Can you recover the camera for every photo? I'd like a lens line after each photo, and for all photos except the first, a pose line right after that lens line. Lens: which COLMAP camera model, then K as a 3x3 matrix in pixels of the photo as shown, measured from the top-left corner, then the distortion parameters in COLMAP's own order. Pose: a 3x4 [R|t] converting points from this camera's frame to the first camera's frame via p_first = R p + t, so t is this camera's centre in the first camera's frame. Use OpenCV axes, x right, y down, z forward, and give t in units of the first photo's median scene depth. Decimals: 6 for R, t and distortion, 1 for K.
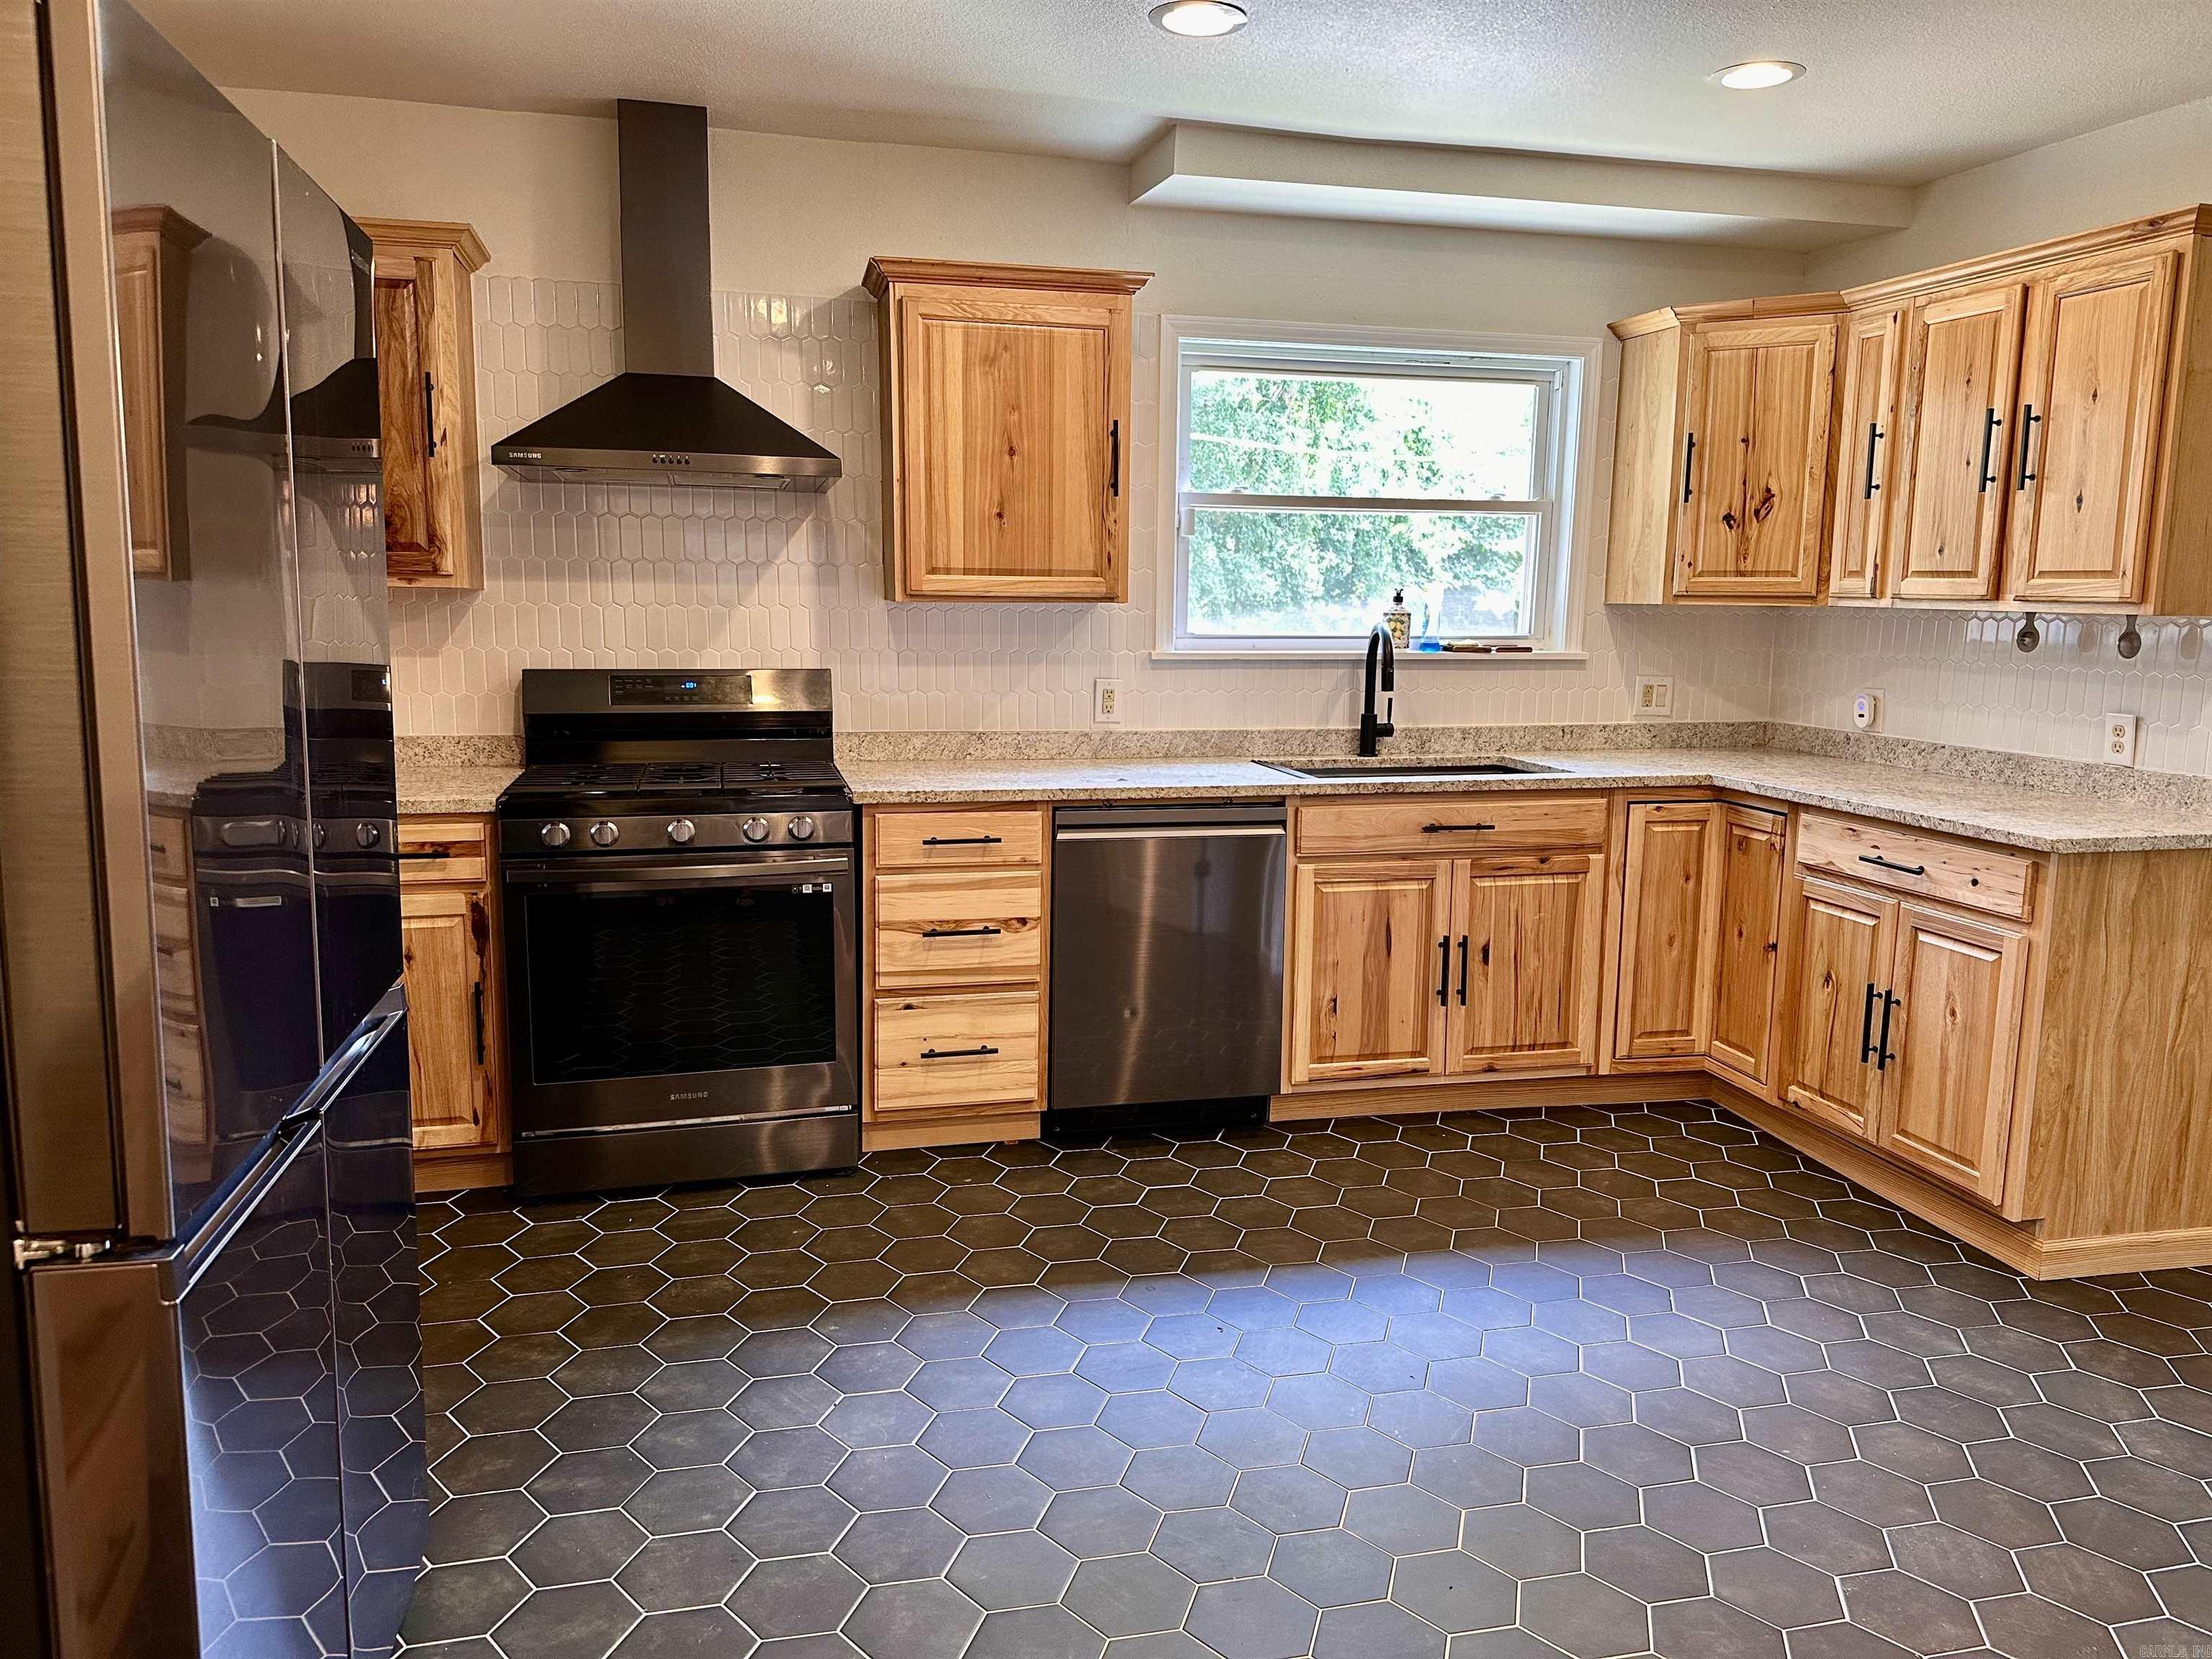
lens RADIAL K [[1554.0, 0, 1105.4], [0, 1554.0, 823.8], [0, 0, 1]] dist [0.060299, -0.069534]
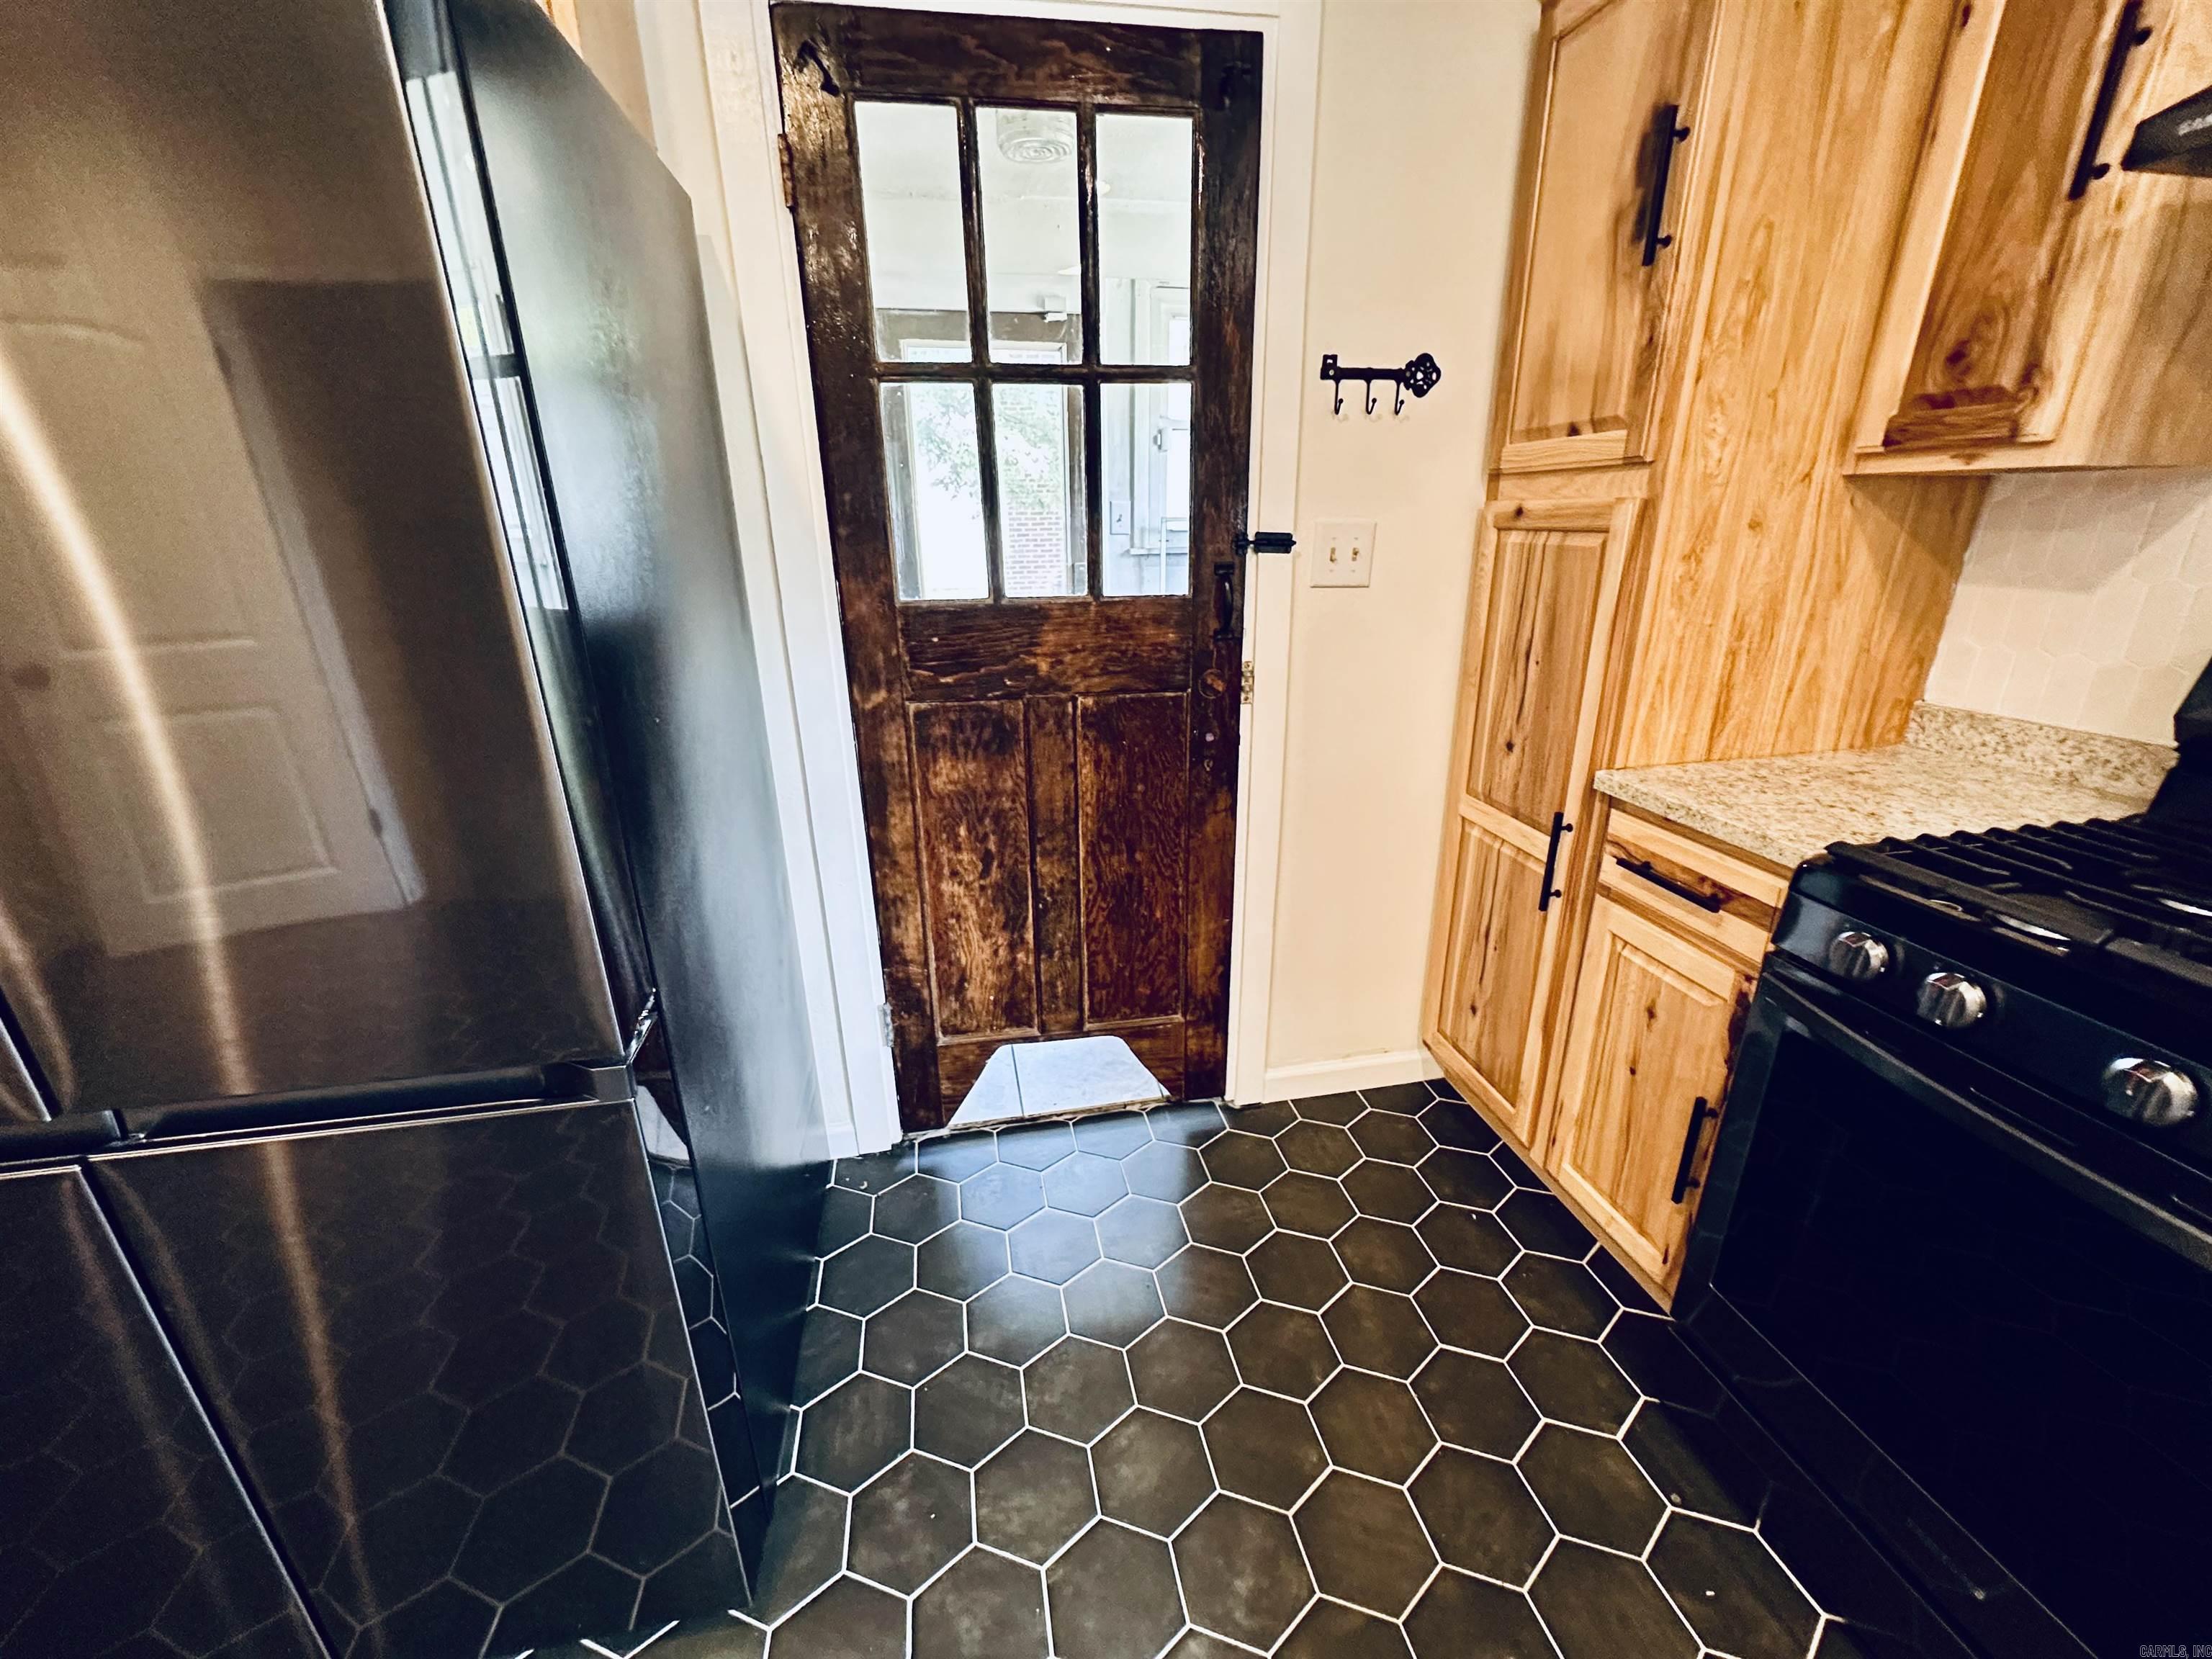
lens RADIAL K [[881.2, 0, 1102.1], [0, 881.2, 832.9], [0, 0, 1]] dist [0.001745, -0.000162]
pose [[-0.056369, 0.330266, -0.942203, -0.066909], [-0.123463, 0.934155, 0.334832, -0.095164], [0.990747, 0.135201, -0.011882, 0.706745]]
